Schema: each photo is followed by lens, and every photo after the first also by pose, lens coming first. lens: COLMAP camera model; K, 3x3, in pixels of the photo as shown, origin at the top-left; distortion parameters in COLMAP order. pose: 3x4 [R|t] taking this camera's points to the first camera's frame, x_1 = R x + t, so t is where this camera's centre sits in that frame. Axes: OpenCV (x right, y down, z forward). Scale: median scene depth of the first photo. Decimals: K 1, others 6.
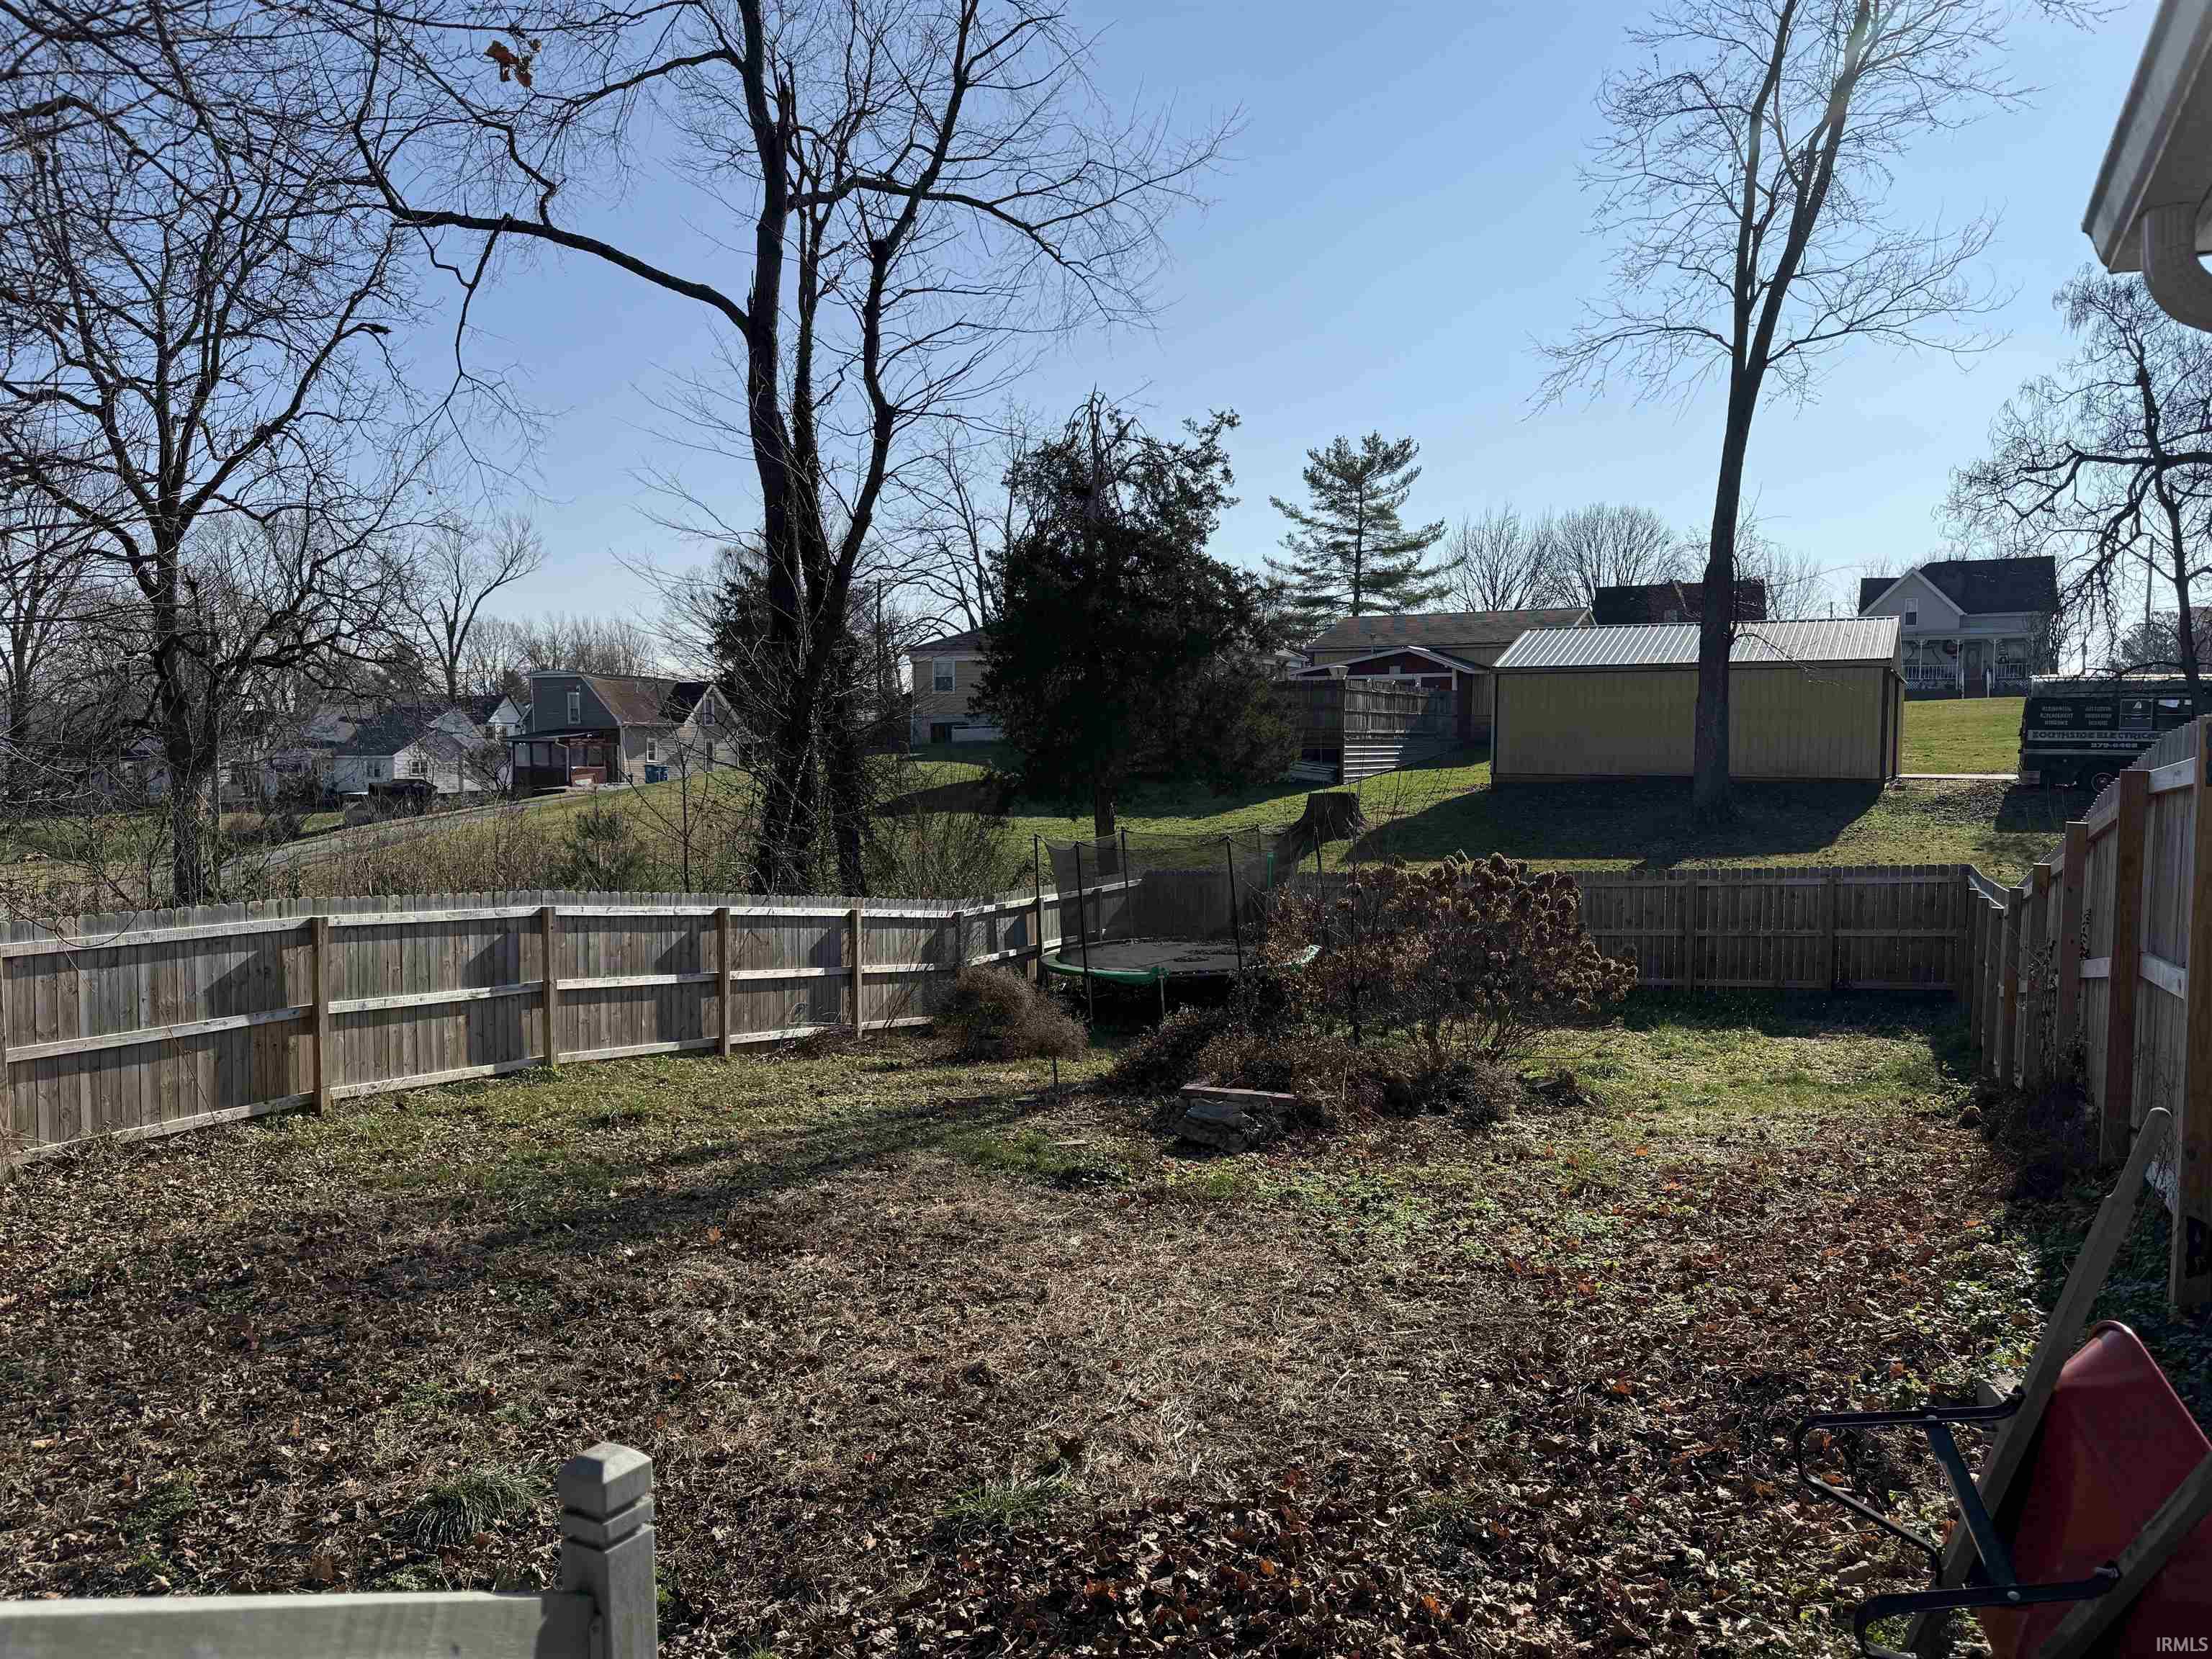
lens RADIAL K [[1554.3, 0, 1074.6], [0, 1554.3, 867.4], [0, 0, 1]] dist [0.055214, -0.001339]
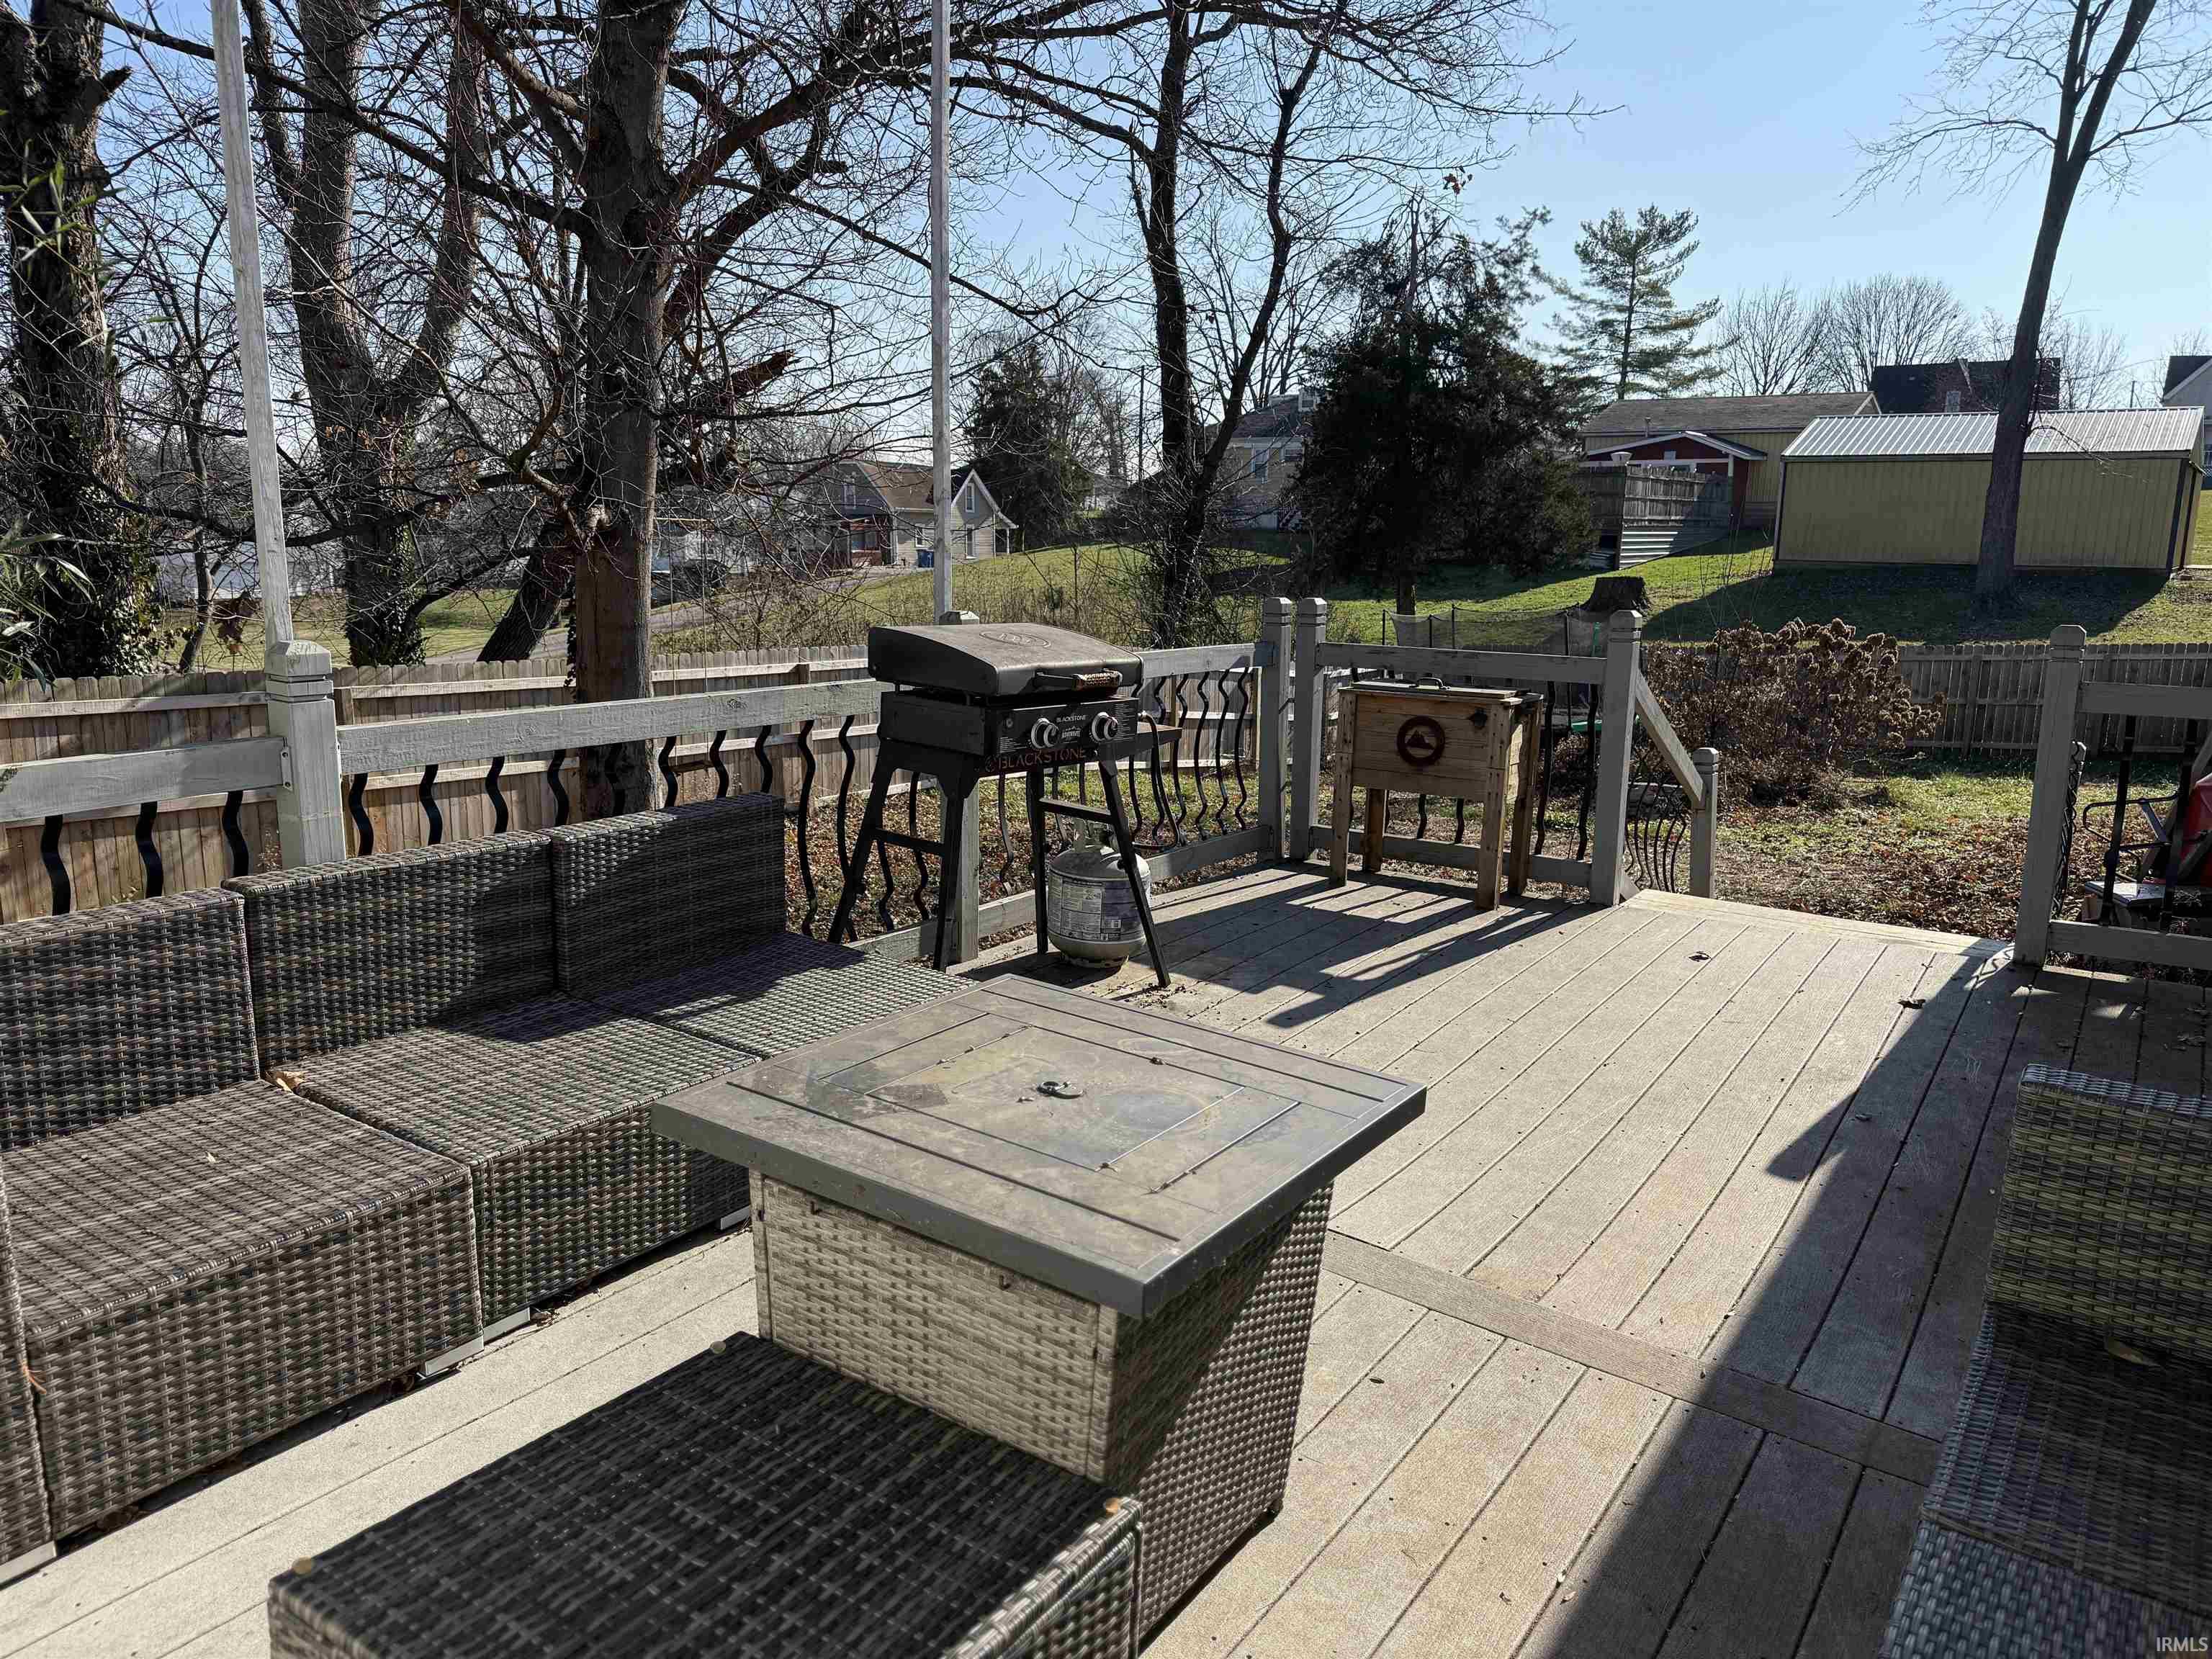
lens RADIAL K [[1532.2, 0, 1106.8], [0, 1532.2, 832.7], [0, 0, 1]] dist [-0.000321, 0.022386]
pose [[0.991987, 0.034502, -0.121537, -0.049933], [-0.019749, 0.992510, 0.120556, 0.007401], [0.124786, -0.117190, 0.985239, -0.102712]]
